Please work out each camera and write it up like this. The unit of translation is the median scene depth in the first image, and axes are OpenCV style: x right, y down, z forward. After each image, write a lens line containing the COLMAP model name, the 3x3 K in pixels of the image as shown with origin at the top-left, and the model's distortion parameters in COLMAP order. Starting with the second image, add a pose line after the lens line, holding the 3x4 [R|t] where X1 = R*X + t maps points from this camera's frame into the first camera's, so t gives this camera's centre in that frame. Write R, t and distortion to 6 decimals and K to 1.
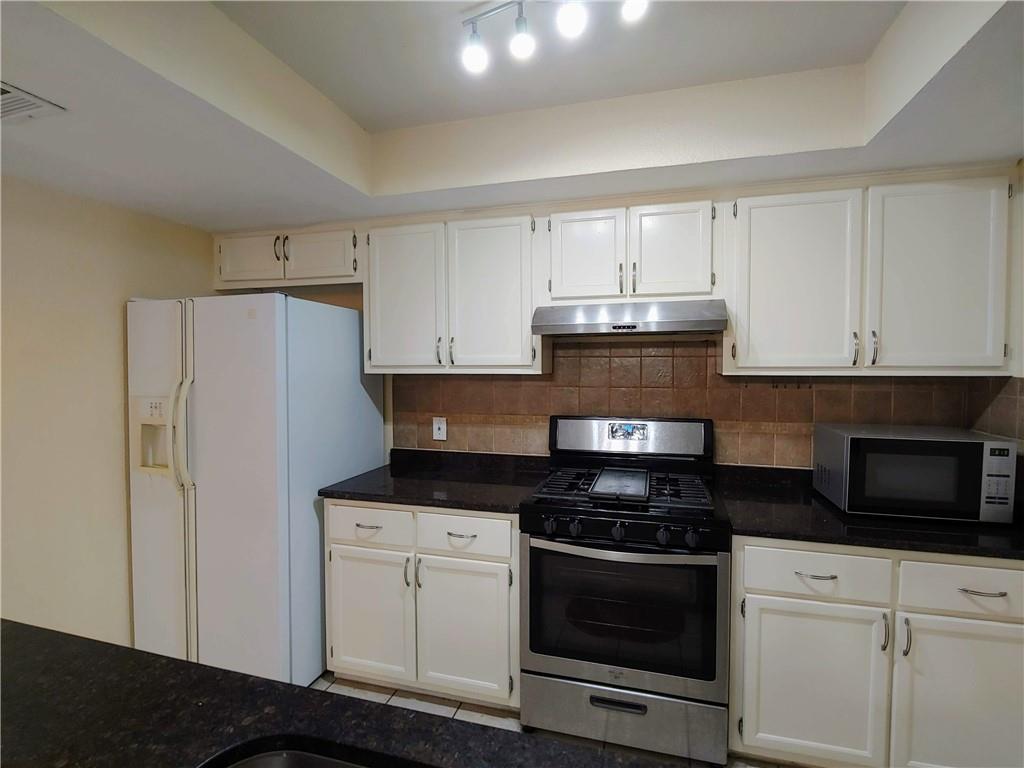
lens RADIAL K [[485.4, 0, 515.0], [0, 485.4, 381.6], [0, 0, 1]] dist [-0.017745, -0.000134]
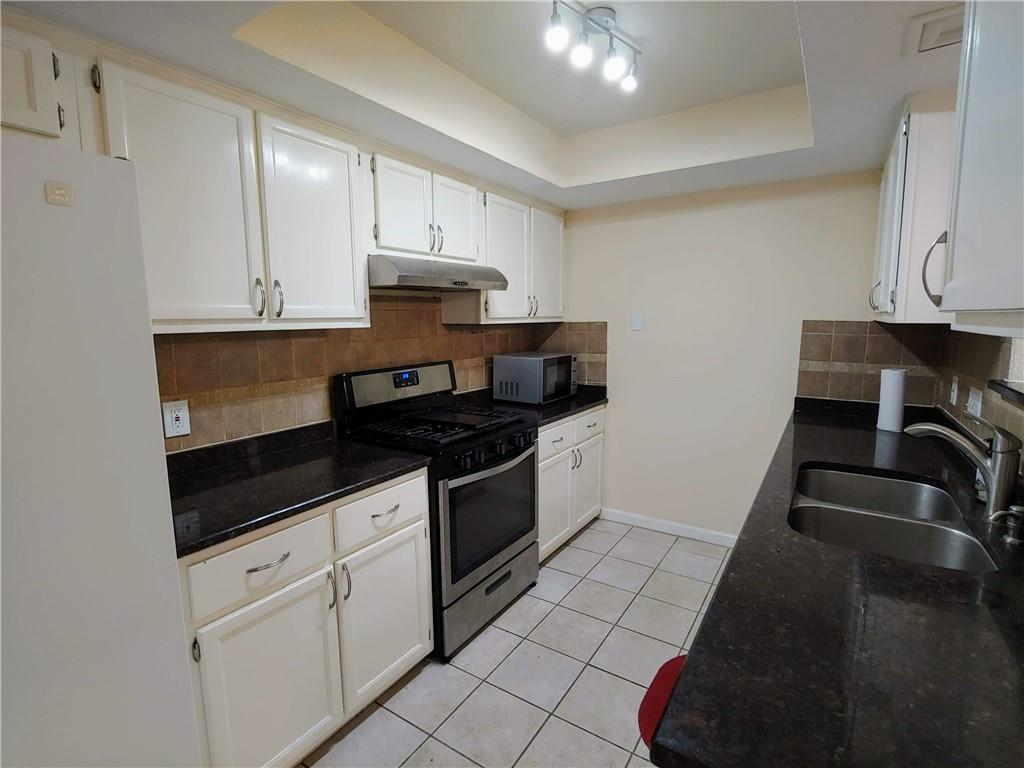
lens RADIAL K [[485.4, 0, 514.7], [0, 485.4, 380.9], [0, 0, 1]] dist [-0.017745, -0.000134]
pose [[0.305362, -0.124973, 0.944000, -0.754915], [0.045625, 0.992132, 0.116586, -0.009013], [-0.951143, 0.007470, 0.308661, 0.452884]]
